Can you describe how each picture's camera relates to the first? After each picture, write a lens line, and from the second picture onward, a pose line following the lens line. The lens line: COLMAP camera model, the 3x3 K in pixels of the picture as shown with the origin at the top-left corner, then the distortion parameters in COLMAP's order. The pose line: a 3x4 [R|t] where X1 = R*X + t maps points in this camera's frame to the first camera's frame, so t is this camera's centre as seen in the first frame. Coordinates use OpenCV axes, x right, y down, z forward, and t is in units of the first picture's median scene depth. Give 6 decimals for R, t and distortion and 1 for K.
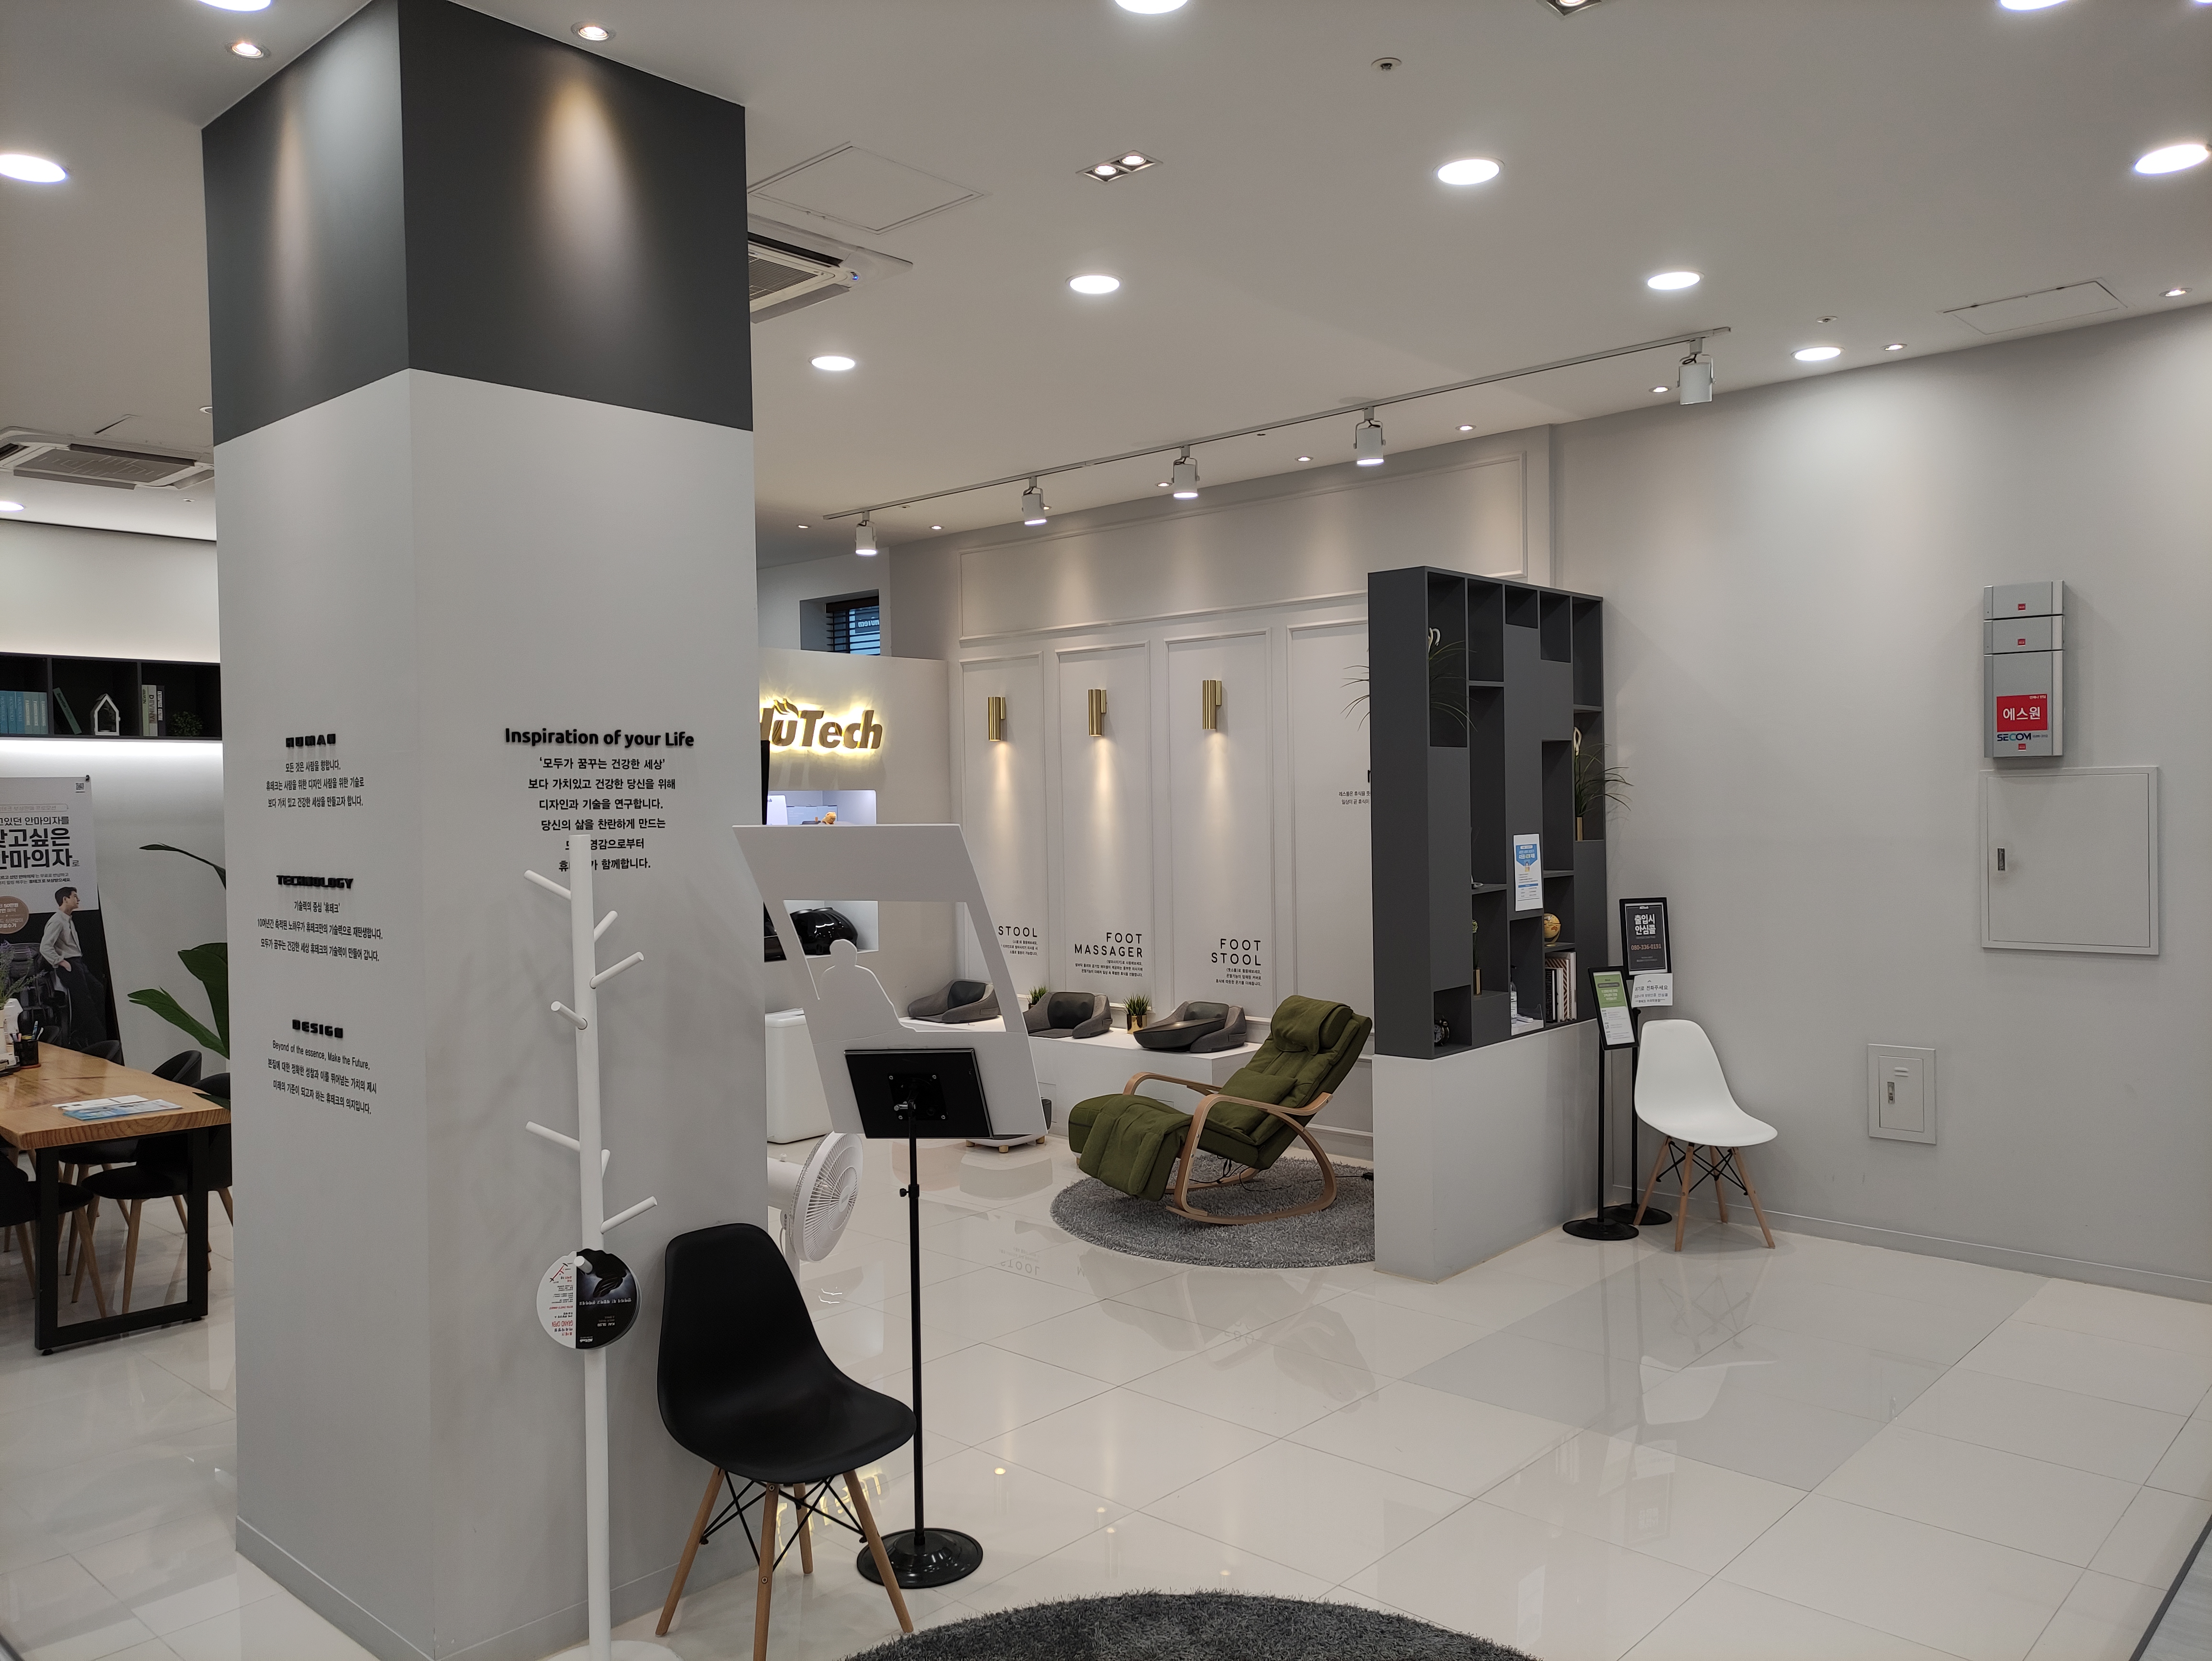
lens RADIAL K [[1634.6, 0, 1109.0], [0, 1634.6, 825.1], [0, 0, 1]] dist [0.002964, -0.001188]
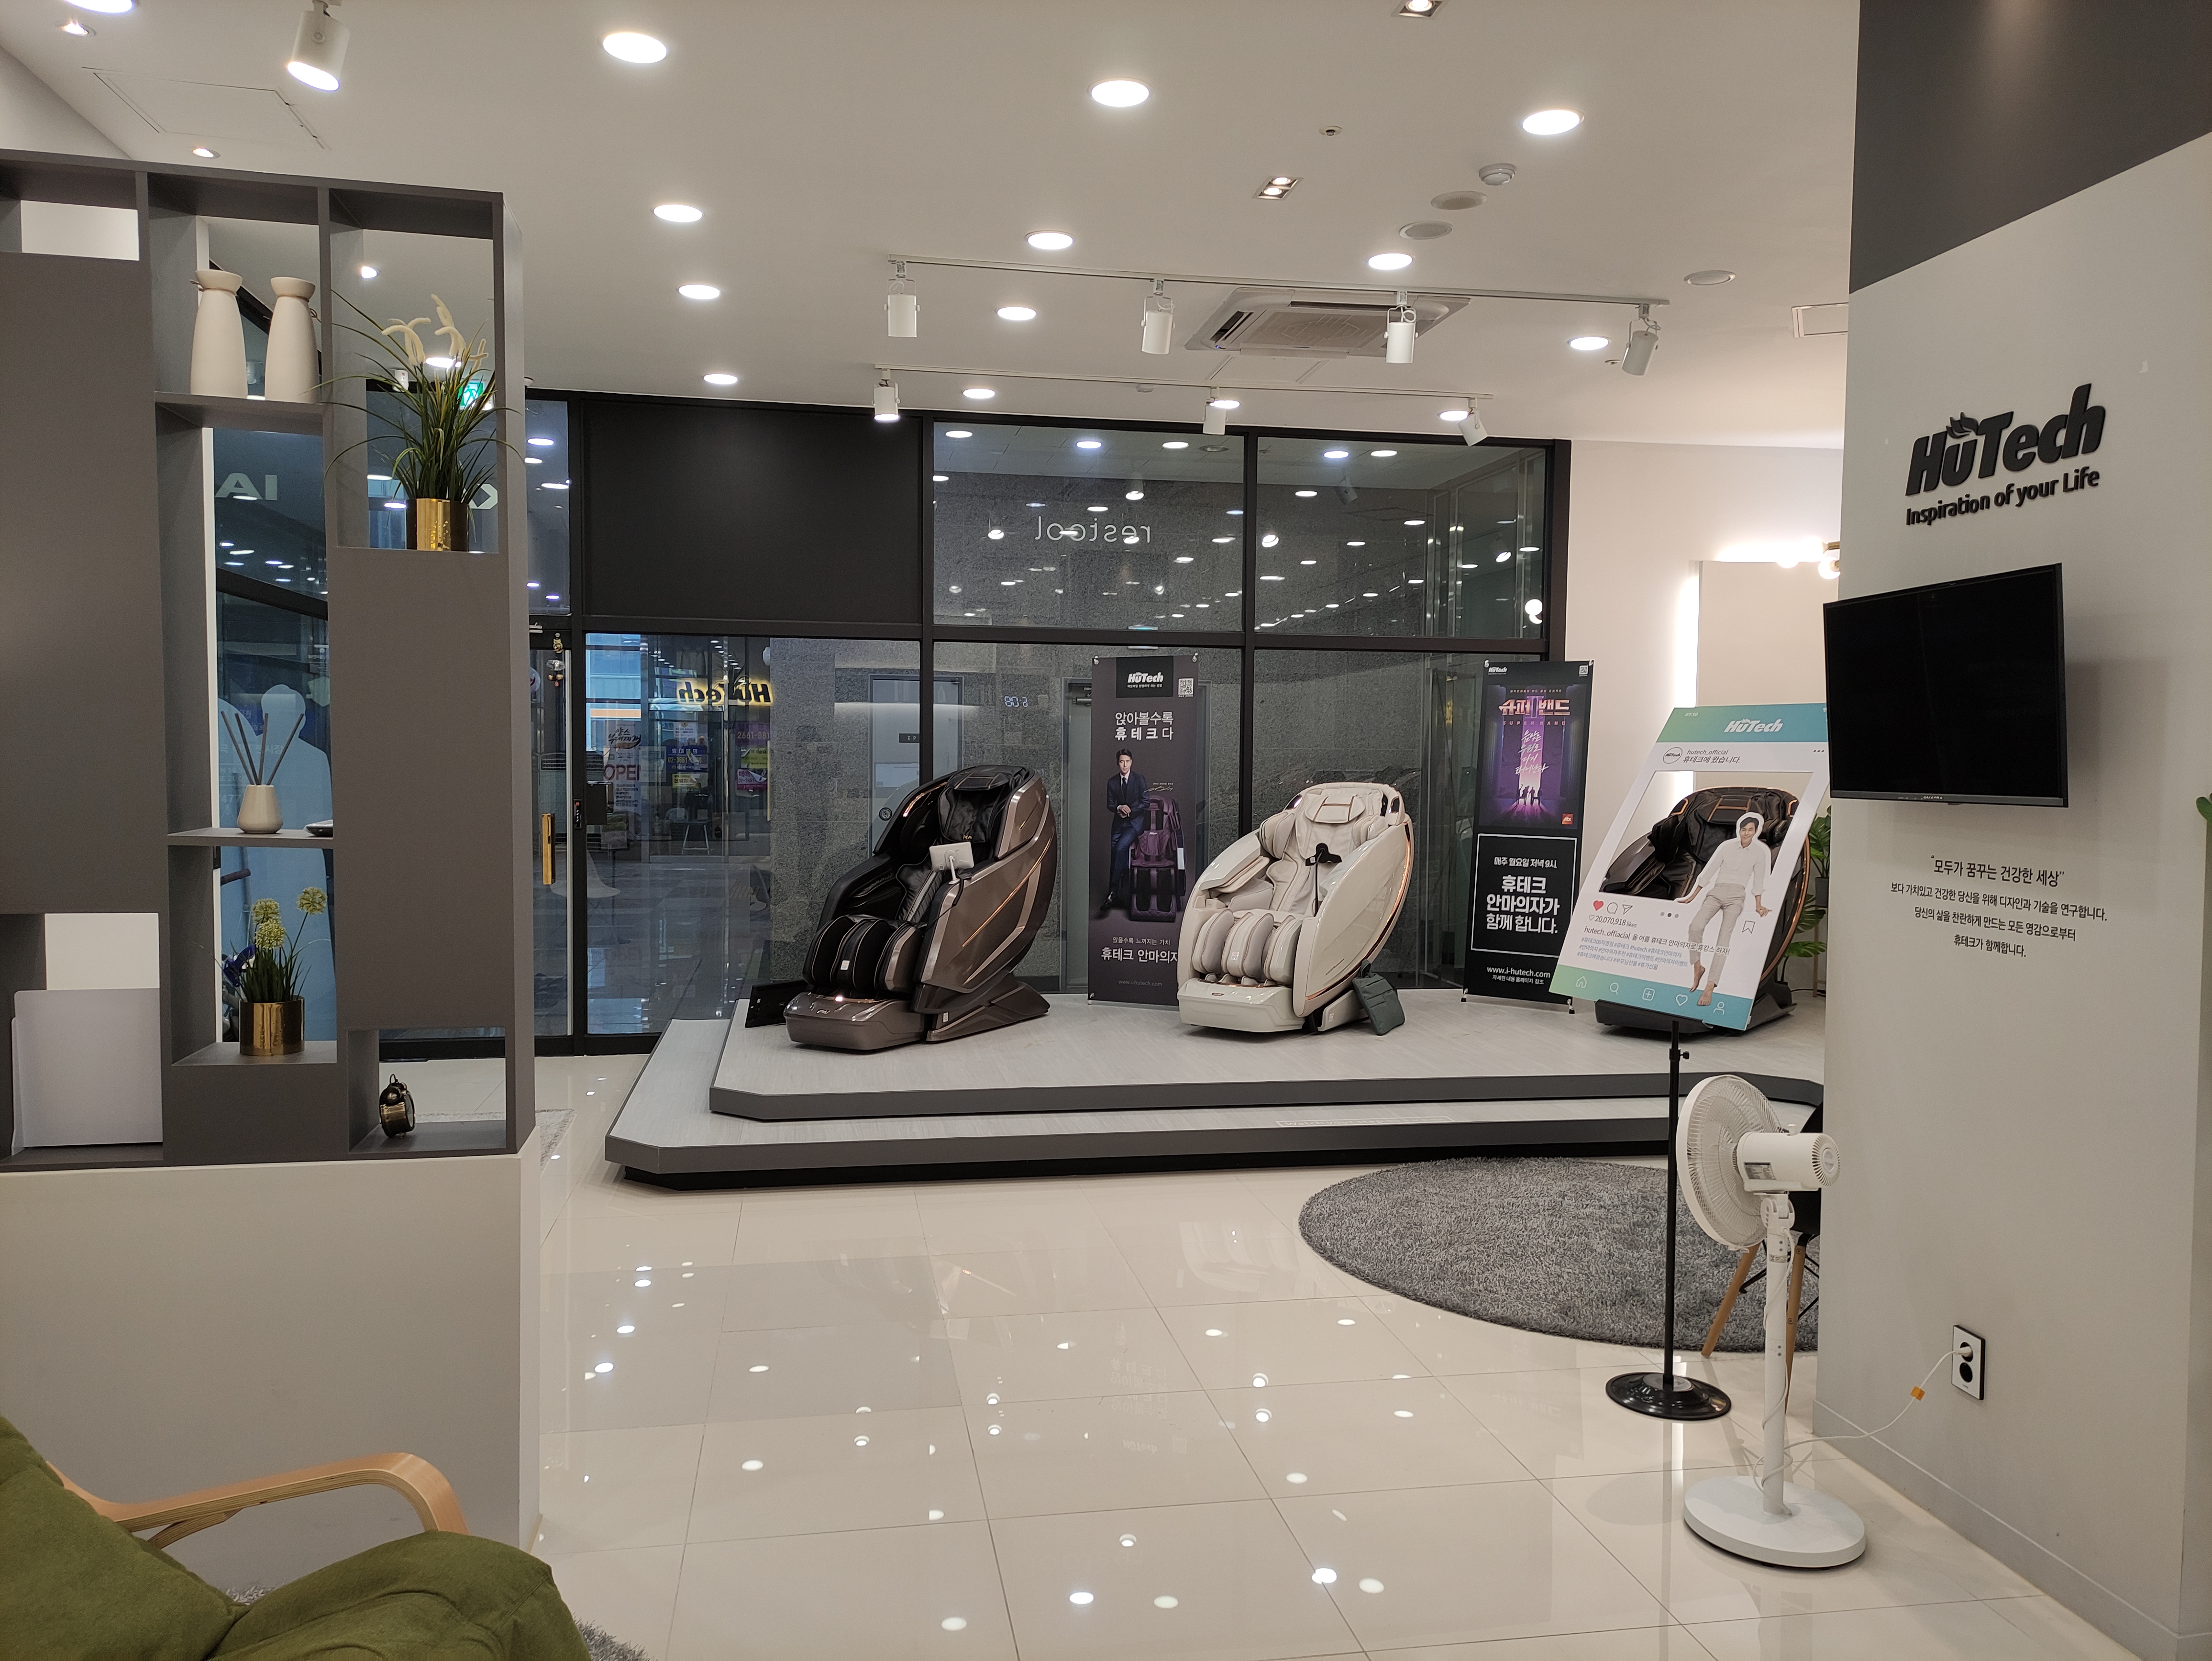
lens RADIAL K [[1634.6, 0, 1107.4], [0, 1634.6, 833.8], [0, 0, 1]] dist [0.002964, -0.001188]
pose [[-0.613836, 0.050977, -0.787786, 0.582609], [0.000886, 0.997957, 0.063886, 0.057616], [0.789433, 0.038517, -0.612627, 1.116629]]
